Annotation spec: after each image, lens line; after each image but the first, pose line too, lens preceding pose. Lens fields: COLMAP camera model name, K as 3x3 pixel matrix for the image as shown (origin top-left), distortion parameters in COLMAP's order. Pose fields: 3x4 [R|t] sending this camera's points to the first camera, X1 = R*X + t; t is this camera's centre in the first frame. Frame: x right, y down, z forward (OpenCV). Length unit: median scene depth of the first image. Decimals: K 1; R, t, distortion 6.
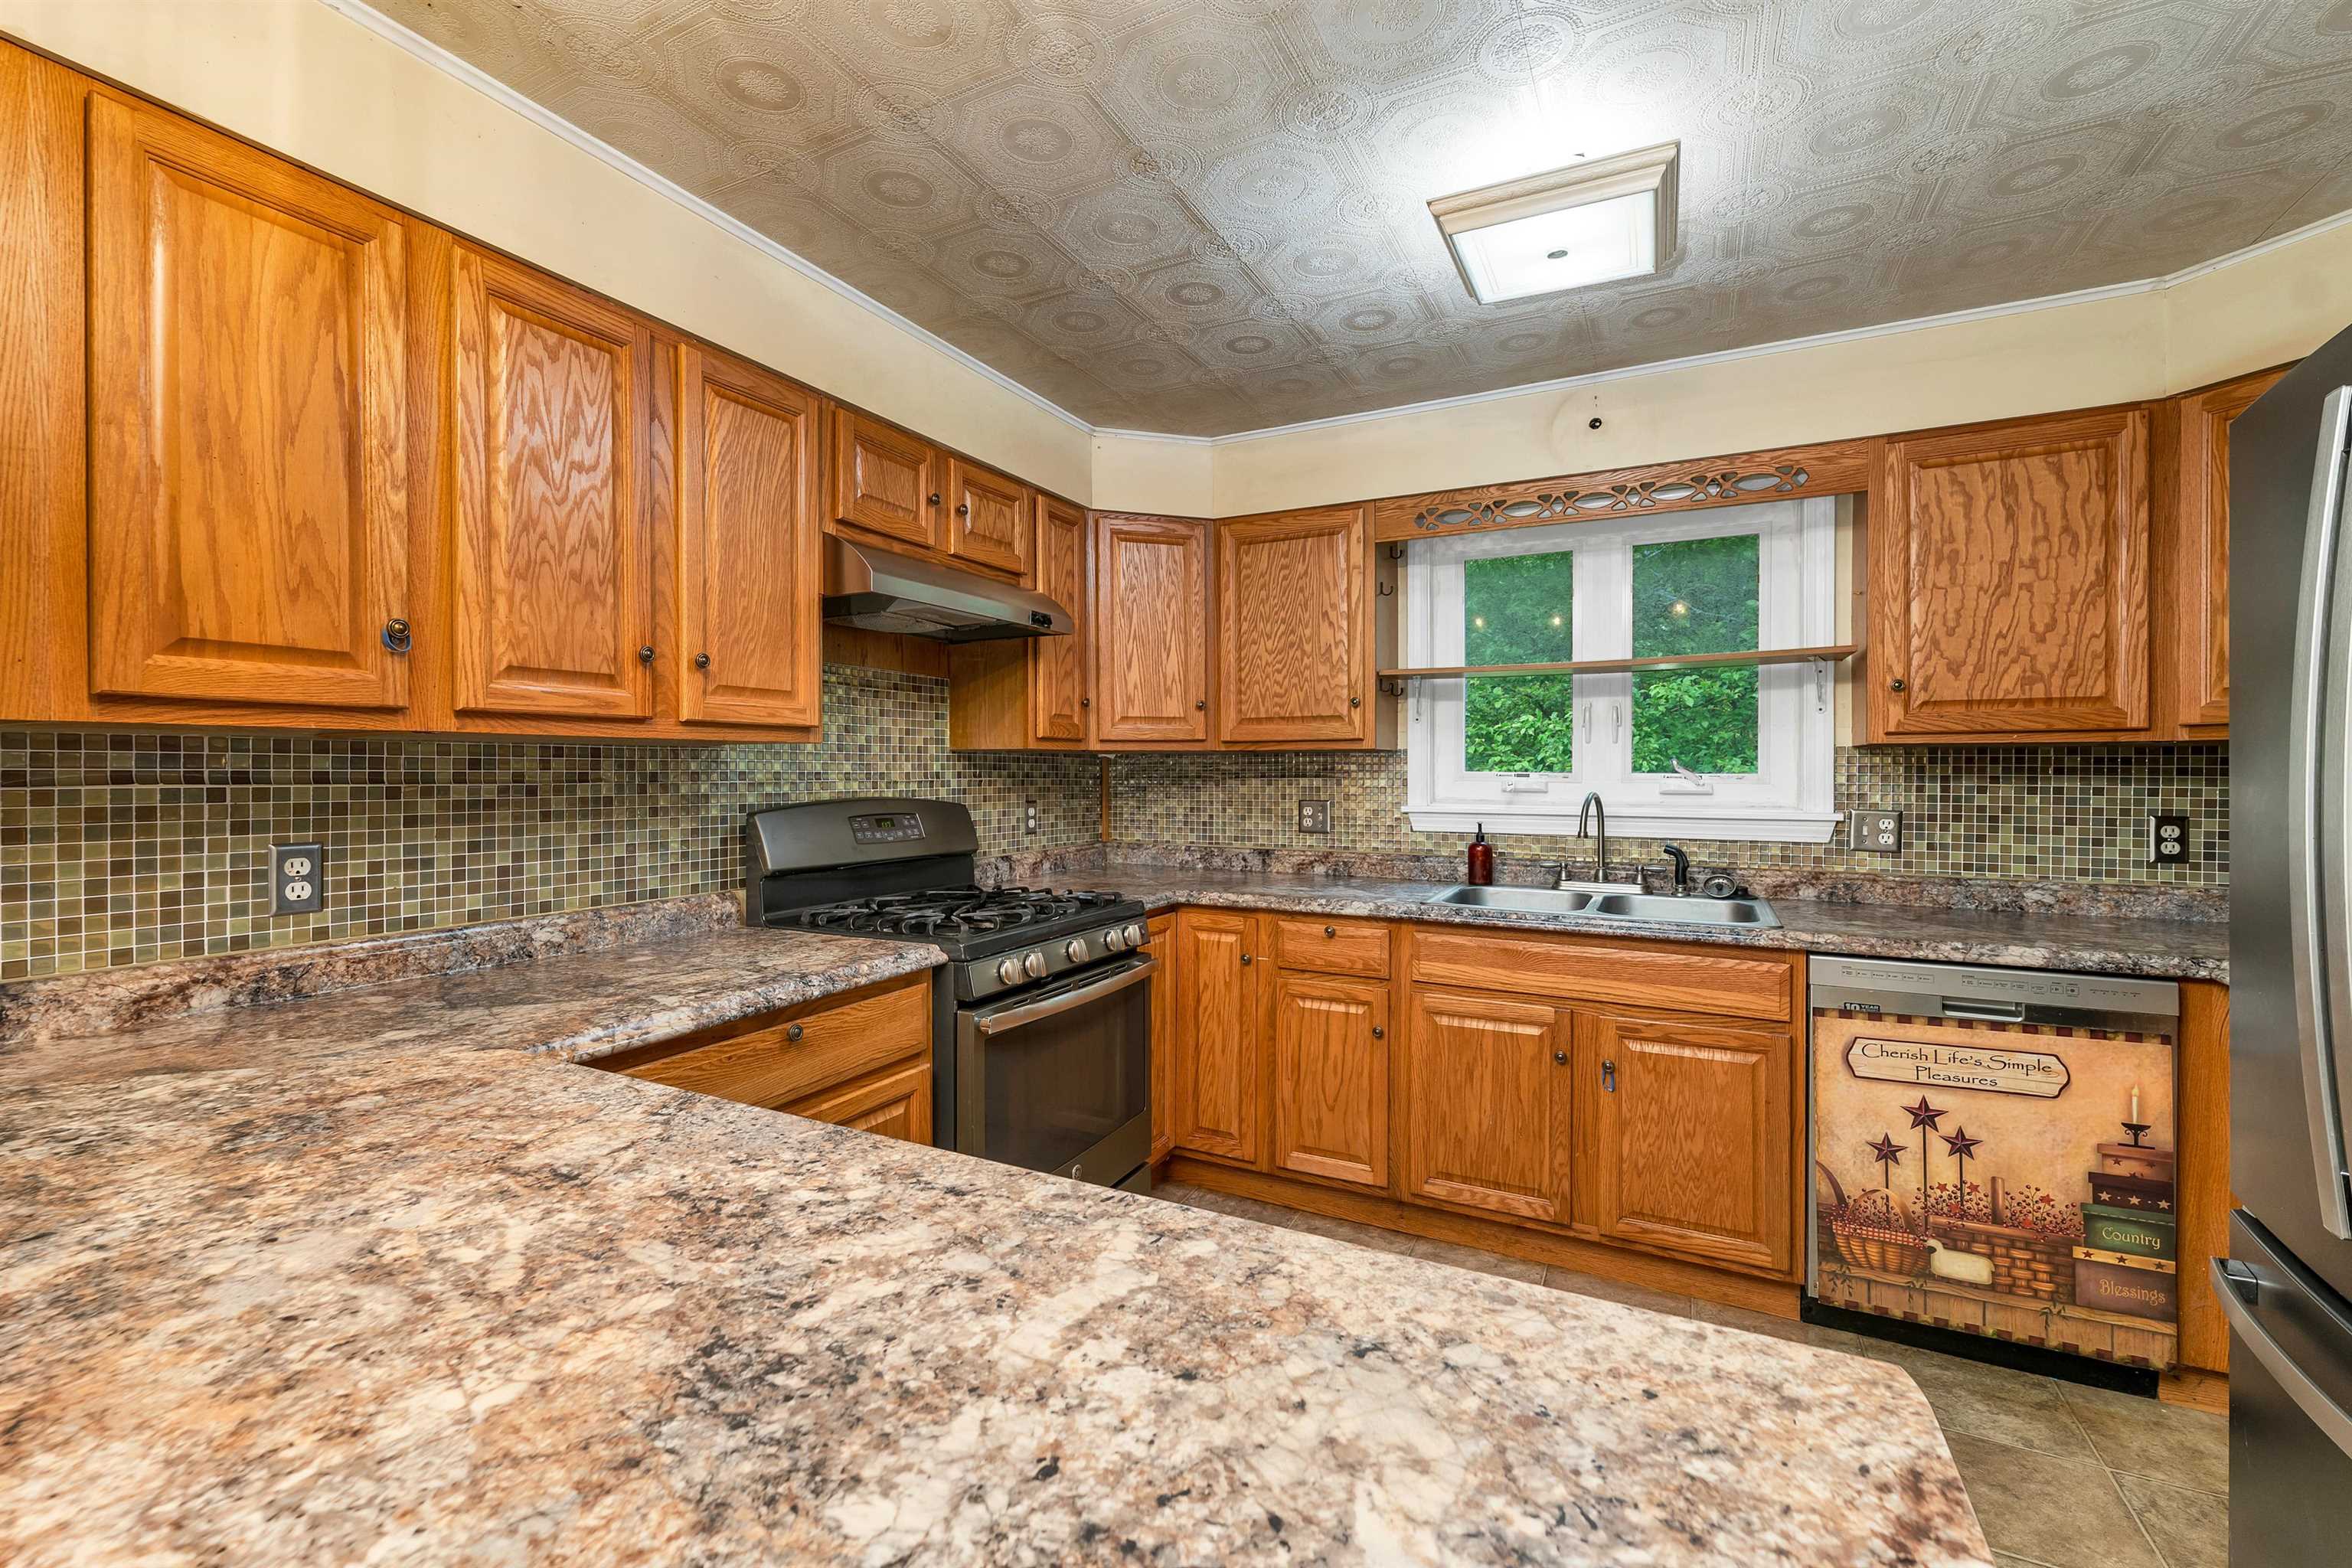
lens RADIAL K [[987.5, 0, 1200.5], [0, 987.5, 776.5], [0, 0, 1]] dist [-0.003966, 0.001445]
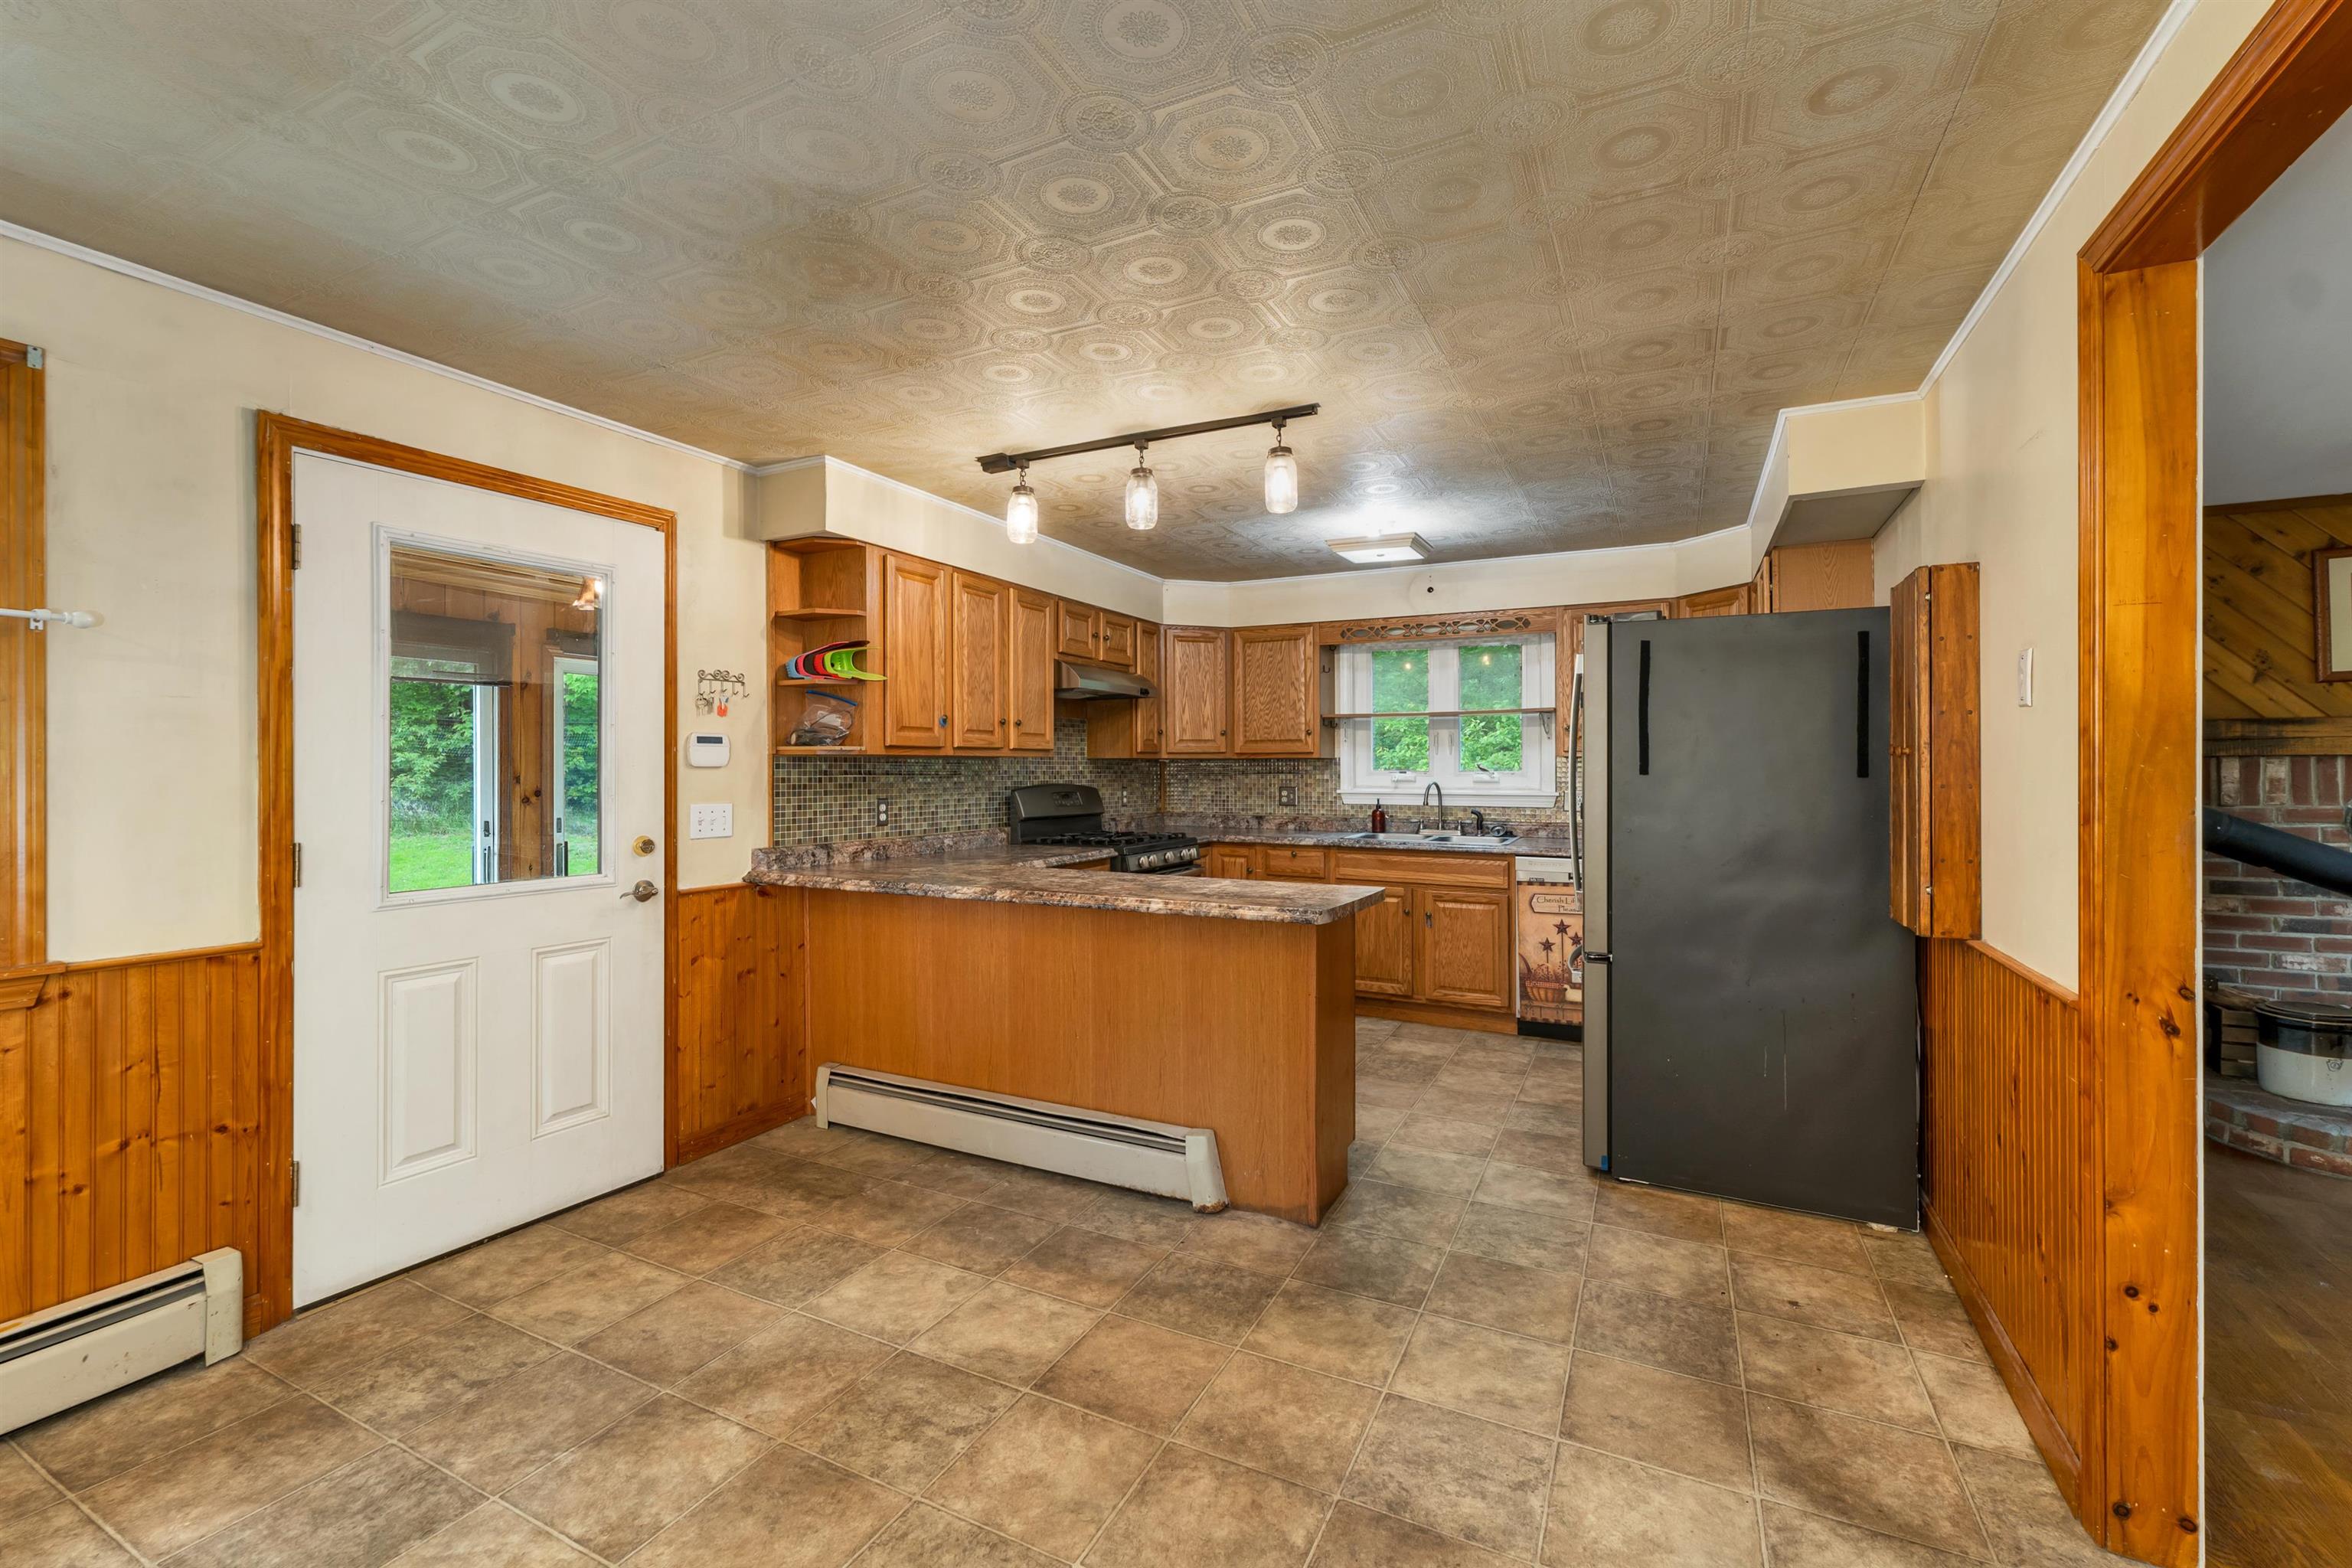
lens RADIAL K [[987.5, 0, 1210.6], [0, 987.5, 759.8], [0, 0, 1]] dist [-0.003966, 0.001445]
pose [[0.999871, 0.000085, 0.016089, -0.081644], [0.000167, 0.999878, -0.015636, 0.005867], [-0.016088, 0.015636, 0.999748, -1.224970]]
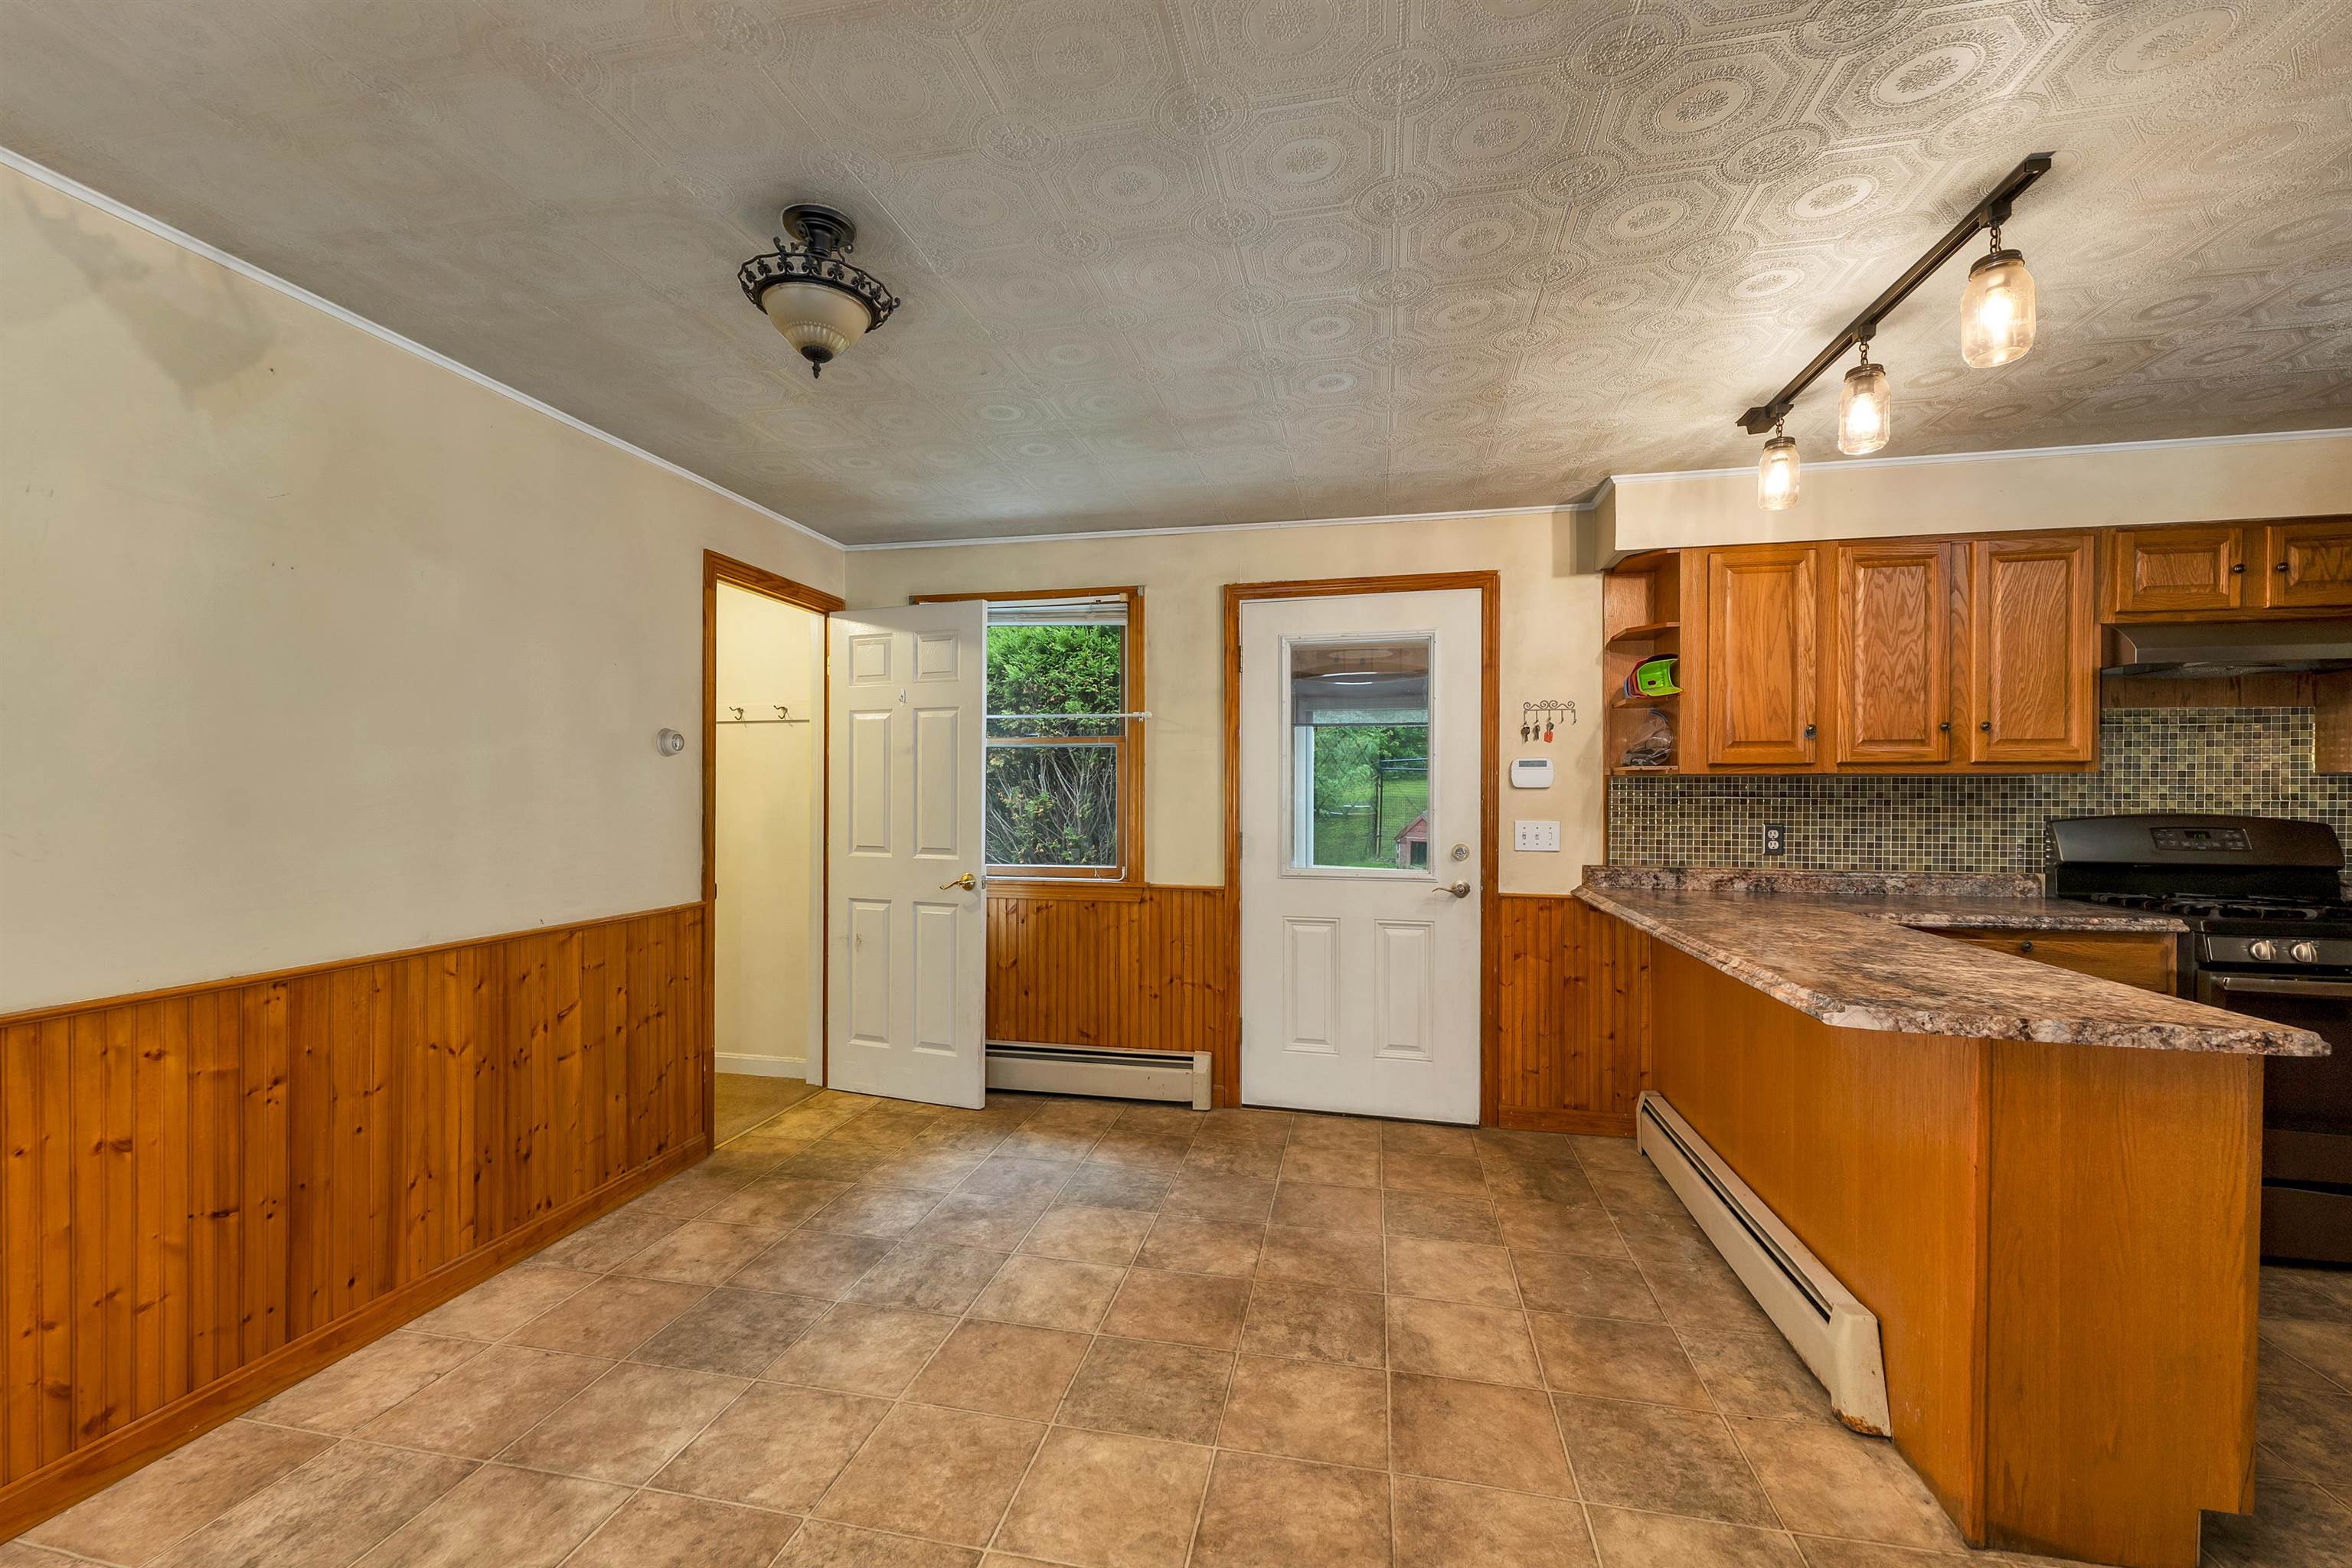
lens RADIAL K [[987.5, 0, 1135.6], [0, 987.5, 797.9], [0, 0, 1]] dist [-0.003966, 0.001445]
pose [[0.229692, 0.007120, -0.973237, 0.725921], [-0.008955, 0.999946, 0.005202, 0.008125], [0.973222, 0.007521, 0.229743, -0.722378]]
